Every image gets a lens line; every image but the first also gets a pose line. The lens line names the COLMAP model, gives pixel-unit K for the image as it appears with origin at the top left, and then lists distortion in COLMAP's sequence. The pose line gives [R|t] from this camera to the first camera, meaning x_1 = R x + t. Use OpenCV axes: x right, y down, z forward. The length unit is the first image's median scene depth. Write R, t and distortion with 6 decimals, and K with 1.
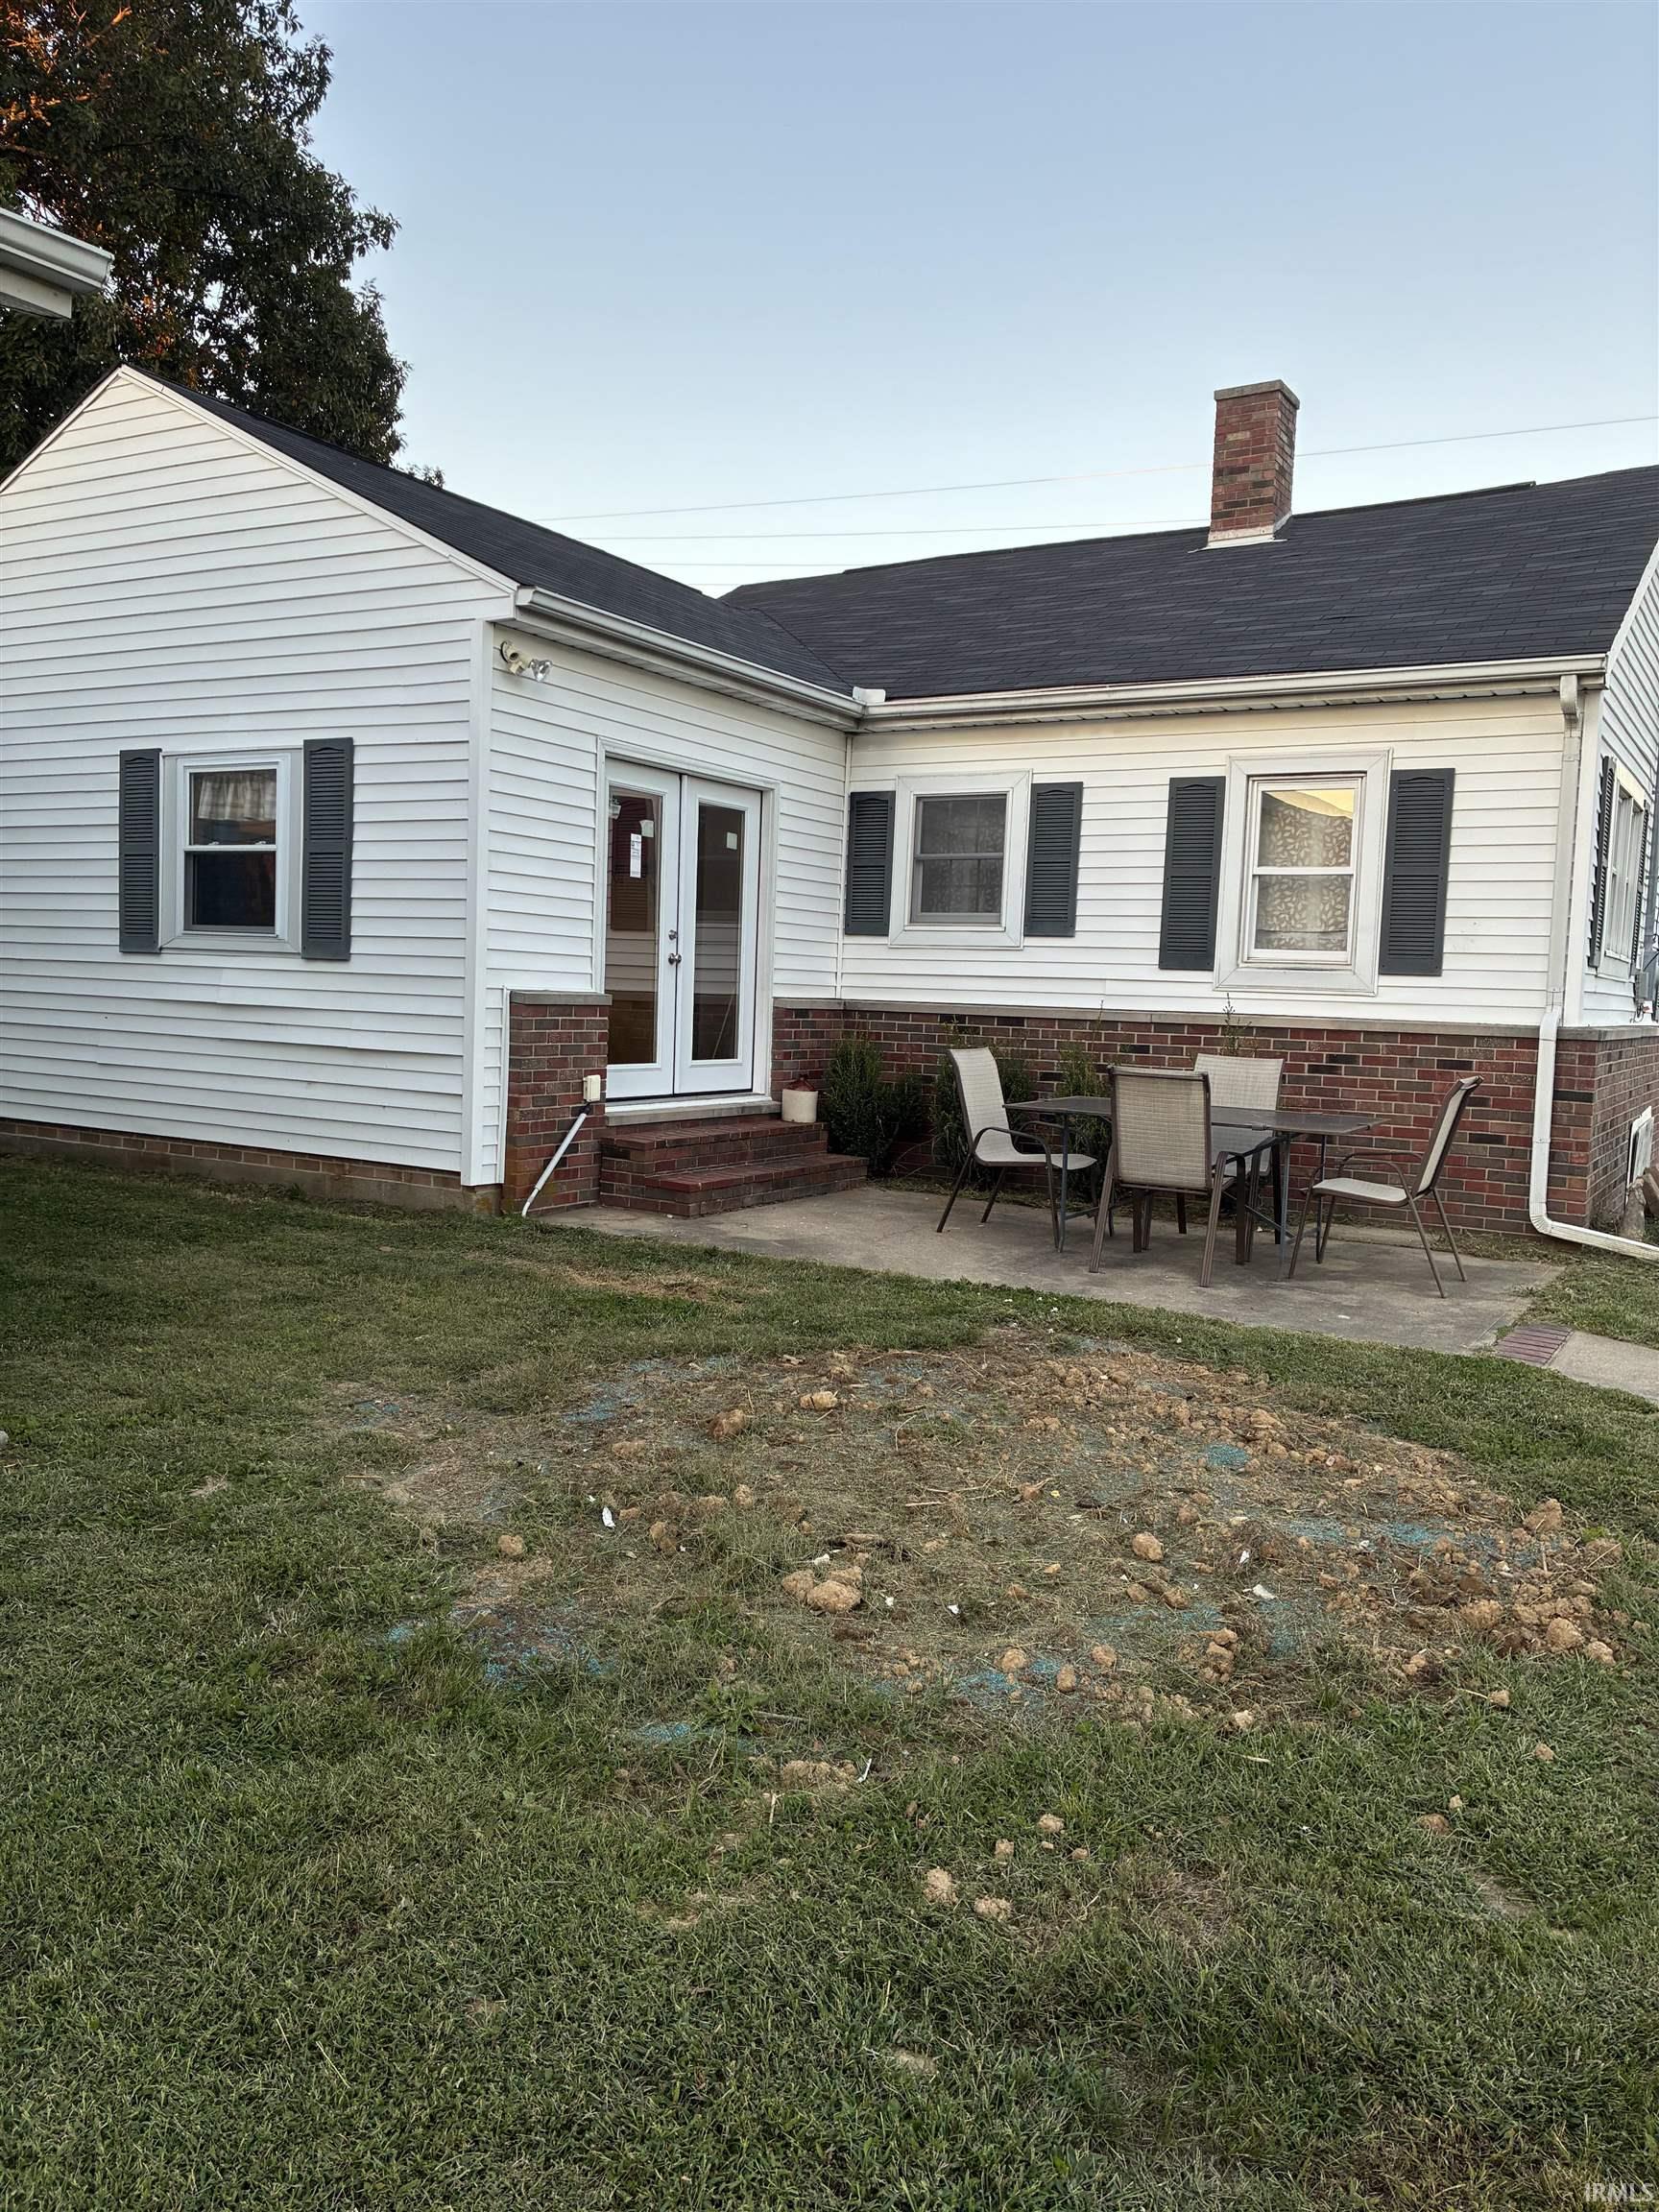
lens RADIAL K [[1691.1, 0, 819.8], [0, 1691.1, 1108.0], [0, 0, 1]] dist [0.039997, 0.002406]
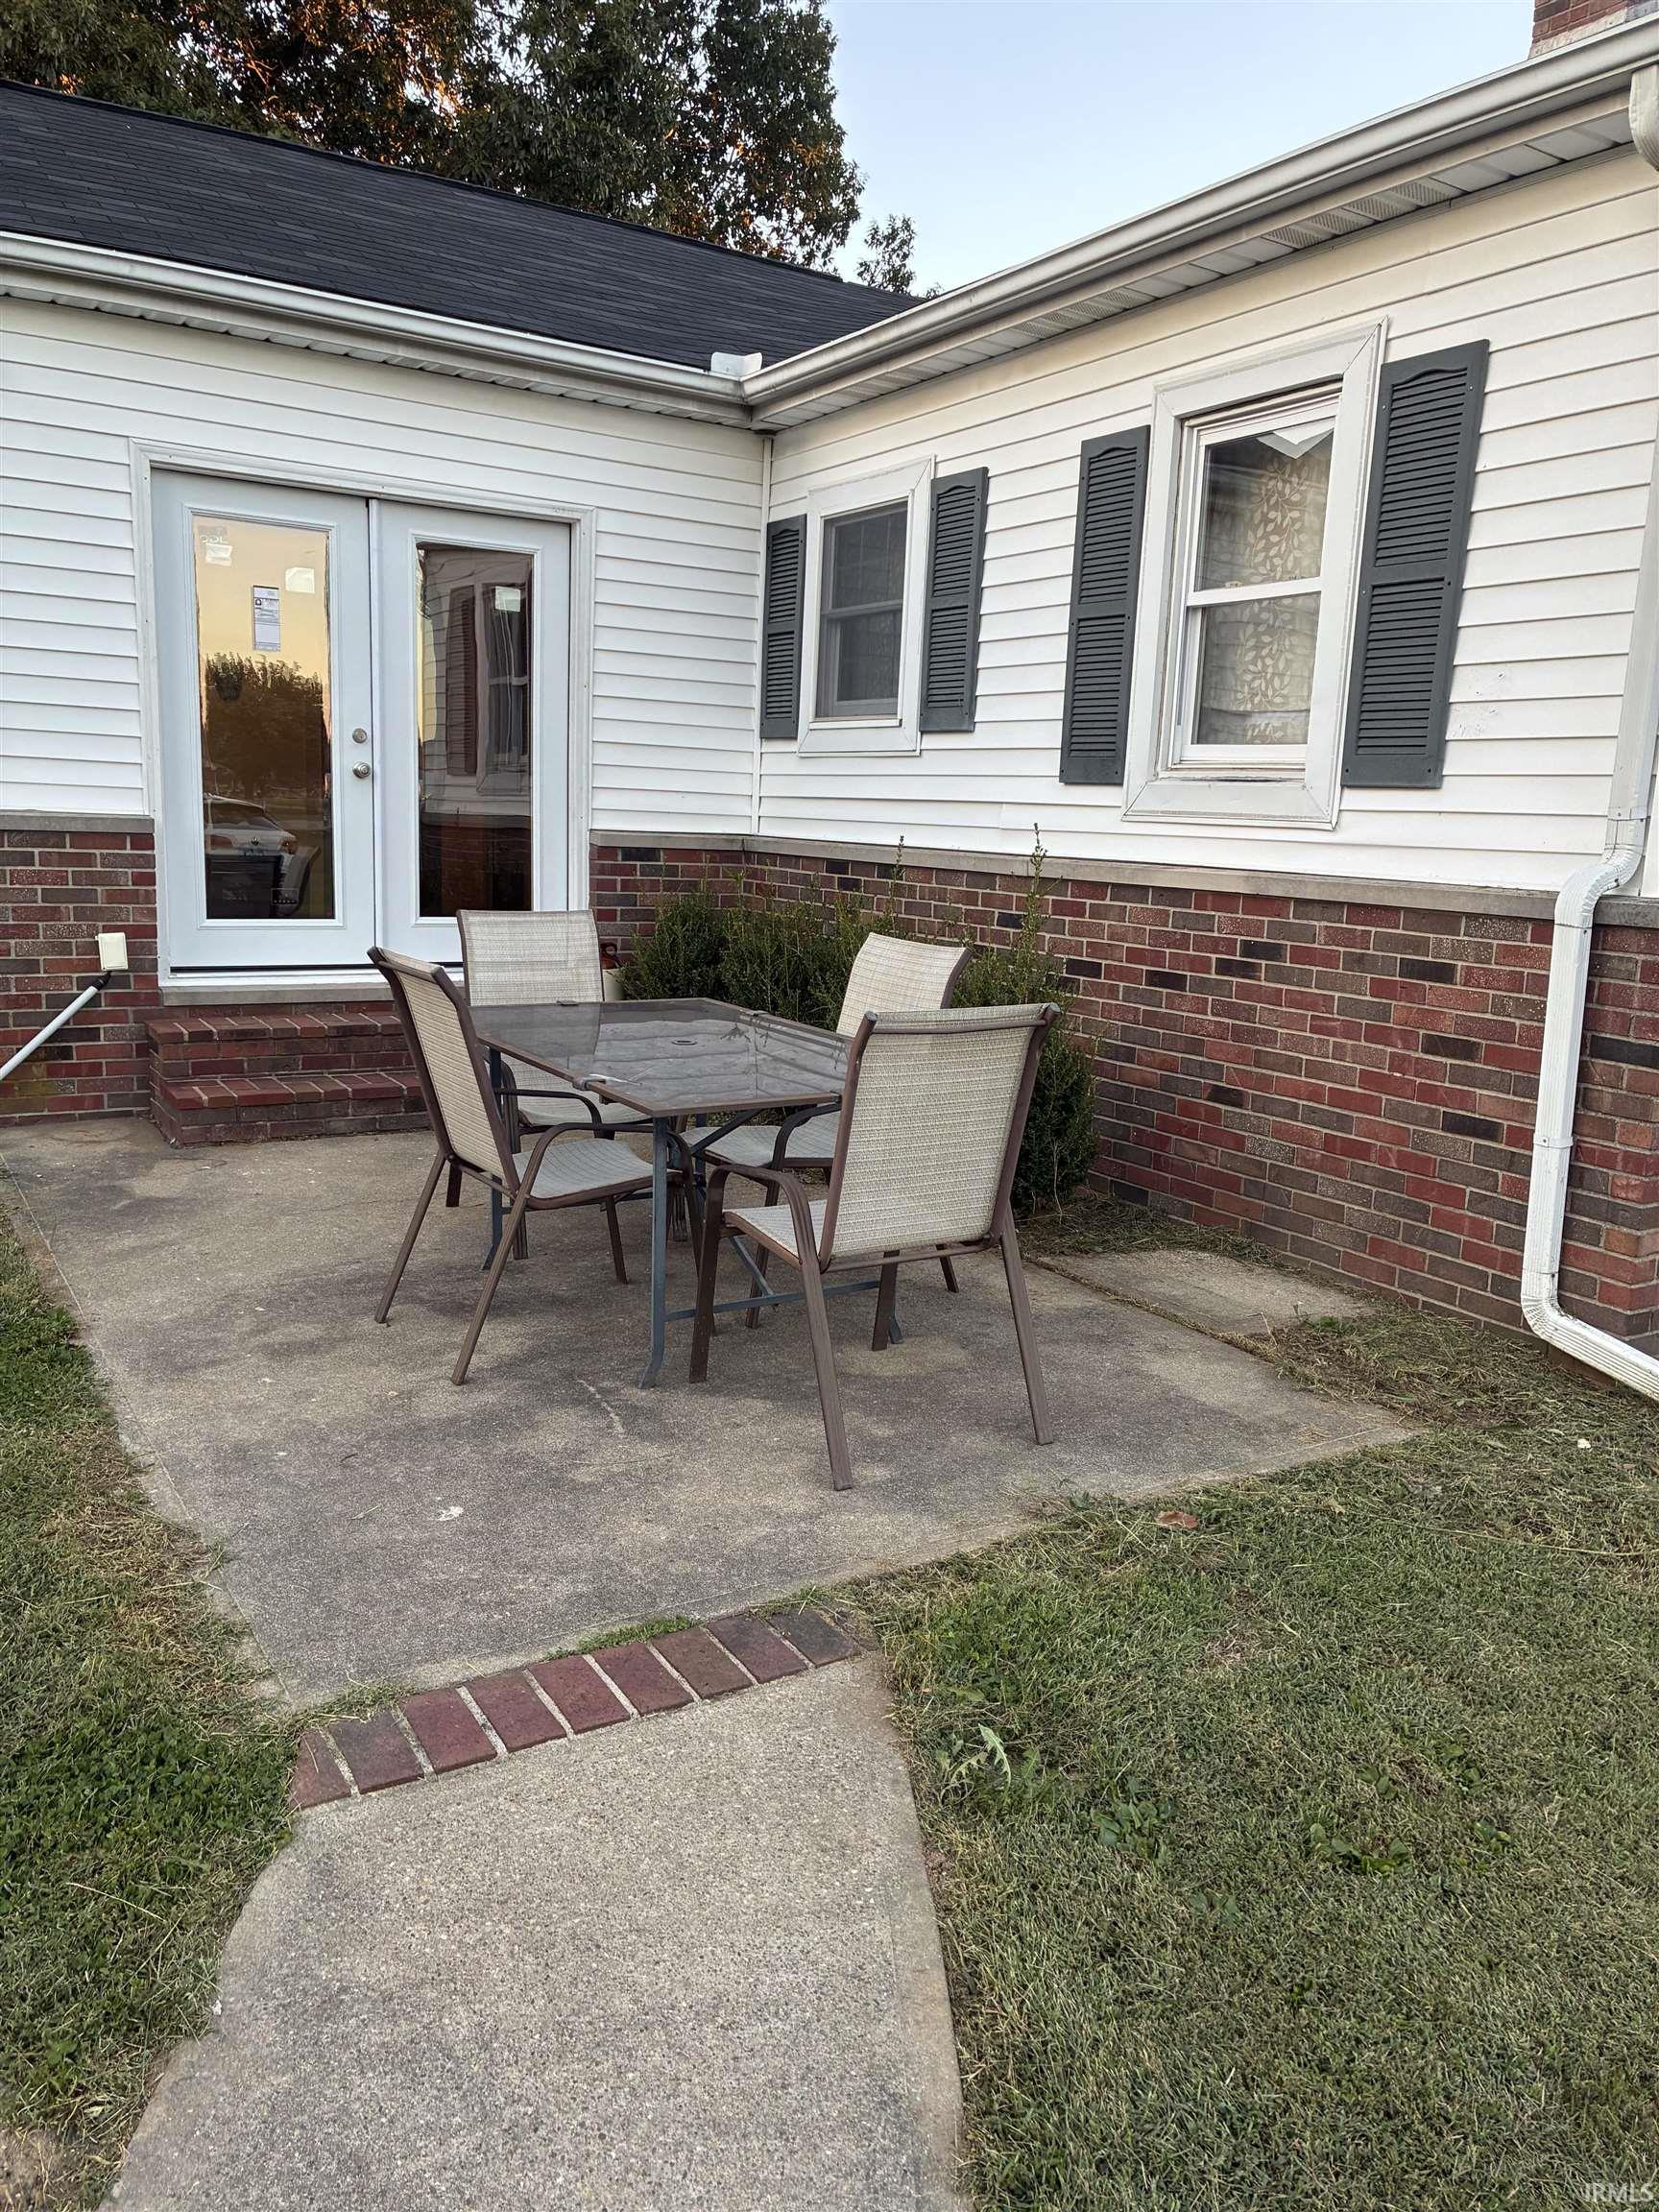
lens RADIAL K [[1691.1, 0, 841.3], [0, 1691.1, 1105.1], [0, 0, 1]] dist [0.039997, 0.002406]
pose [[0.891419, 0.078228, -0.446377, 0.413390], [-0.039396, 0.994636, 0.095637, -0.025166], [0.451464, -0.067667, 0.889720, 0.449151]]
